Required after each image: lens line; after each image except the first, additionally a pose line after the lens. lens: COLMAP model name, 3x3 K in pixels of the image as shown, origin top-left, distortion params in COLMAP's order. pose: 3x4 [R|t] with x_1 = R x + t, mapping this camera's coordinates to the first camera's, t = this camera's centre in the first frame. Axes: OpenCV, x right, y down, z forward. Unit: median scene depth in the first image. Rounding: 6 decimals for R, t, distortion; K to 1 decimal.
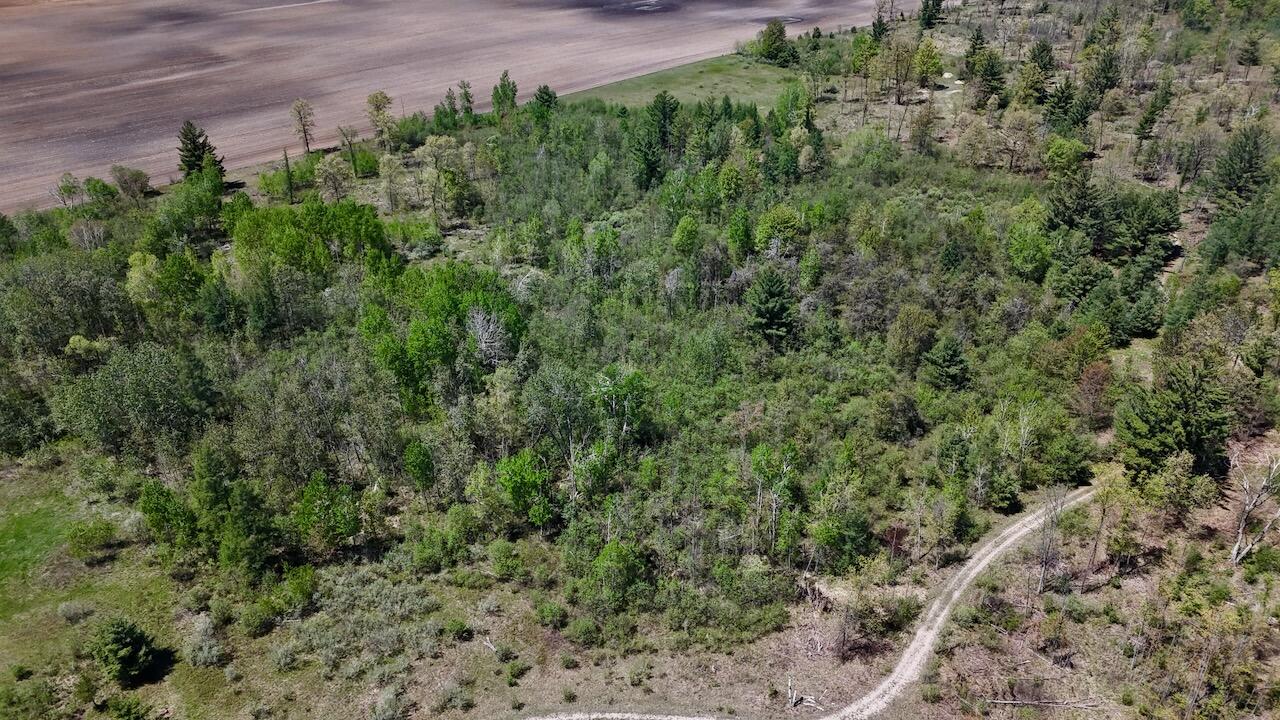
lens RADIAL K [[959.3, 0, 644.7], [0, 959.3, 354.6], [0, 0, 1]] dist [0.102329, -0.105976]
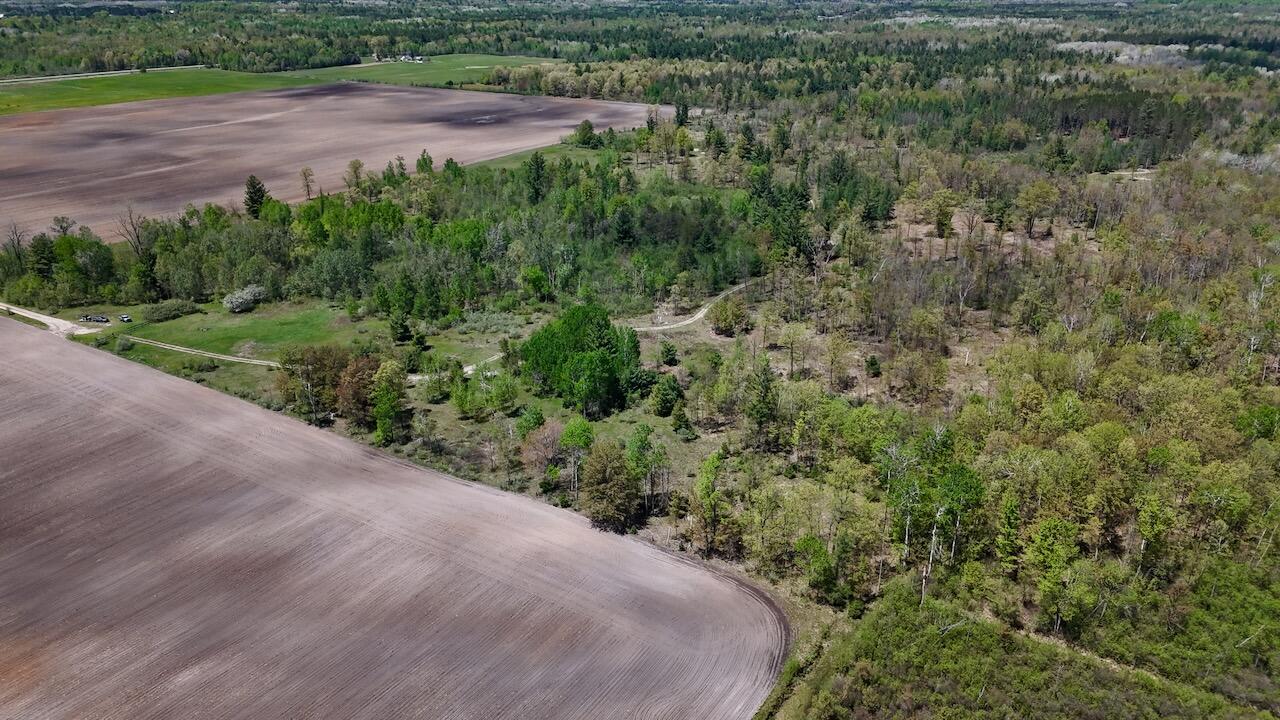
lens RADIAL K [[959.3, 0, 644.7], [0, 959.3, 354.6], [0, 0, 1]] dist [0.102329, -0.105976]
pose [[0.972893, -0.078461, 0.217538, -0.155388], [0.106422, 0.987061, -0.119938, 0.245754], [-0.205313, 0.139838, 0.968655, -0.512884]]
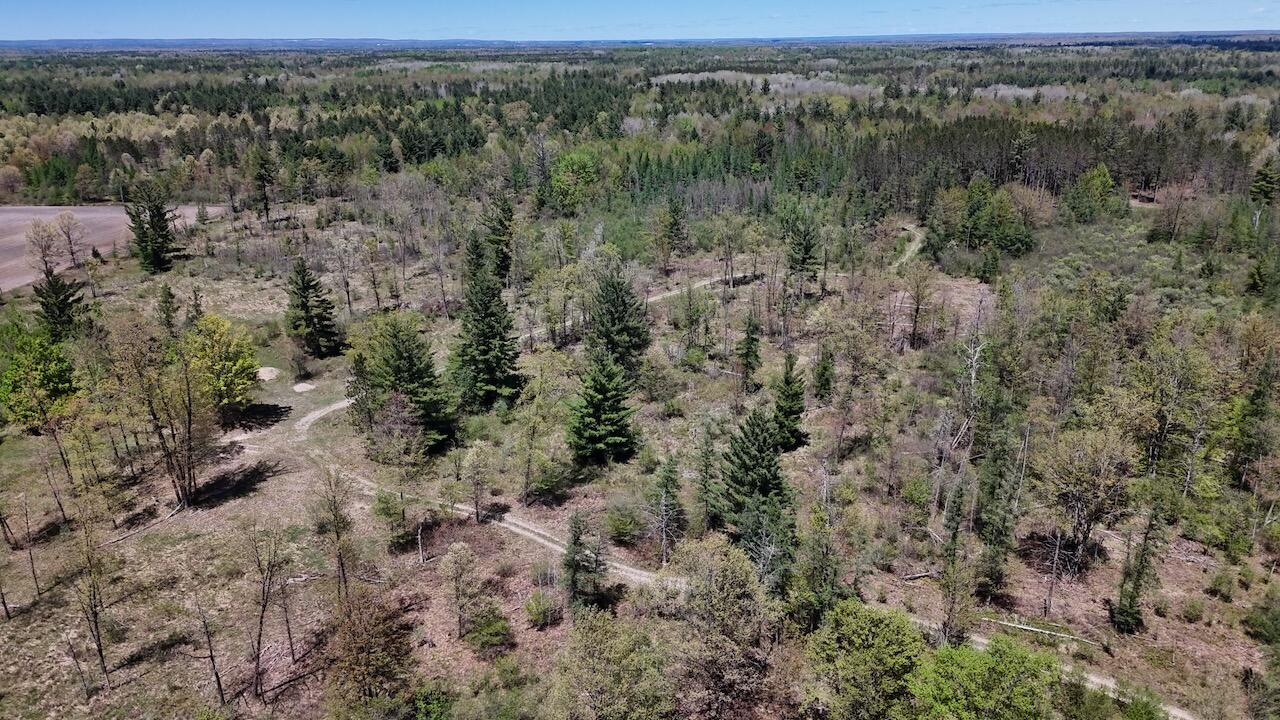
lens RADIAL K [[959.3, 0, 644.7], [0, 959.3, 354.6], [0, 0, 1]] dist [0.102329, -0.105976]
pose [[0.711295, -0.221869, 0.666958, 0.150746], [0.347776, 0.935680, -0.059632, -0.224719], [-0.610829, 0.274368, 0.742705, 0.606337]]
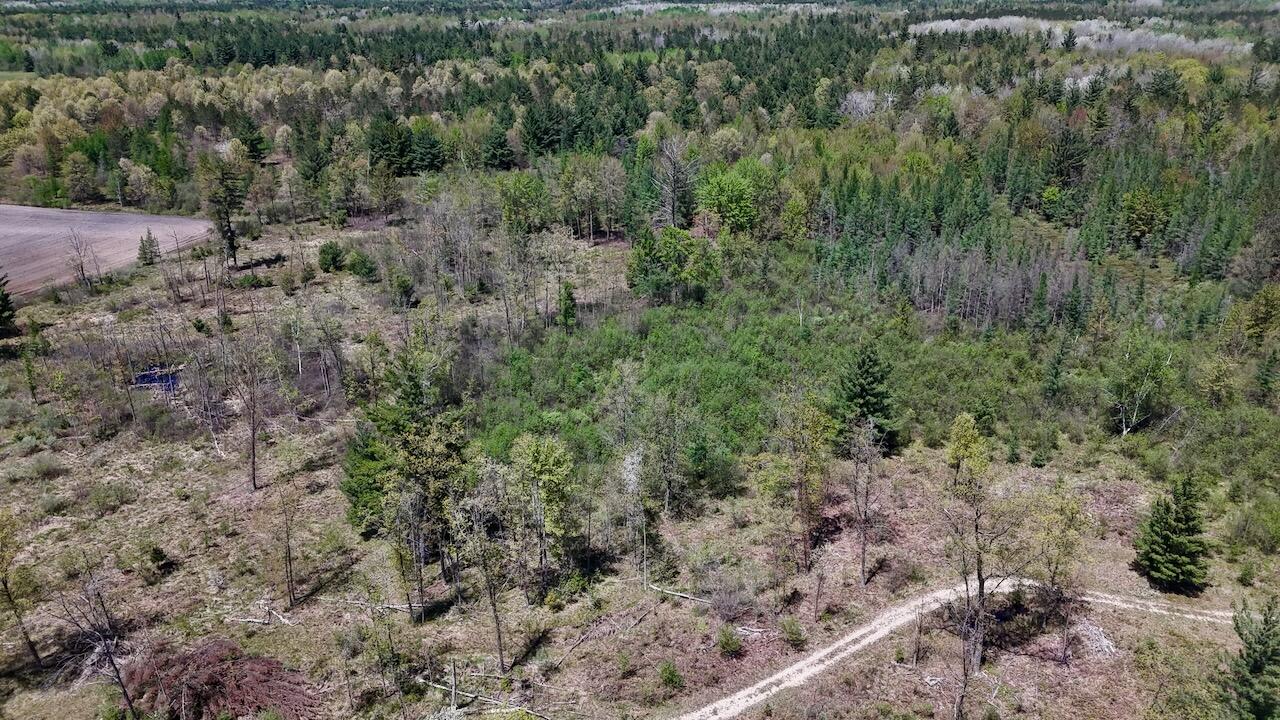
lens RADIAL K [[959.3, 0, 644.7], [0, 959.3, 354.6], [0, 0, 1]] dist [0.102329, -0.105976]
pose [[0.868124, -0.183571, 0.461153, 0.466455], [0.246645, 0.965810, -0.079853, -0.358935], [-0.430728, 0.183063, 0.883720, 0.848195]]
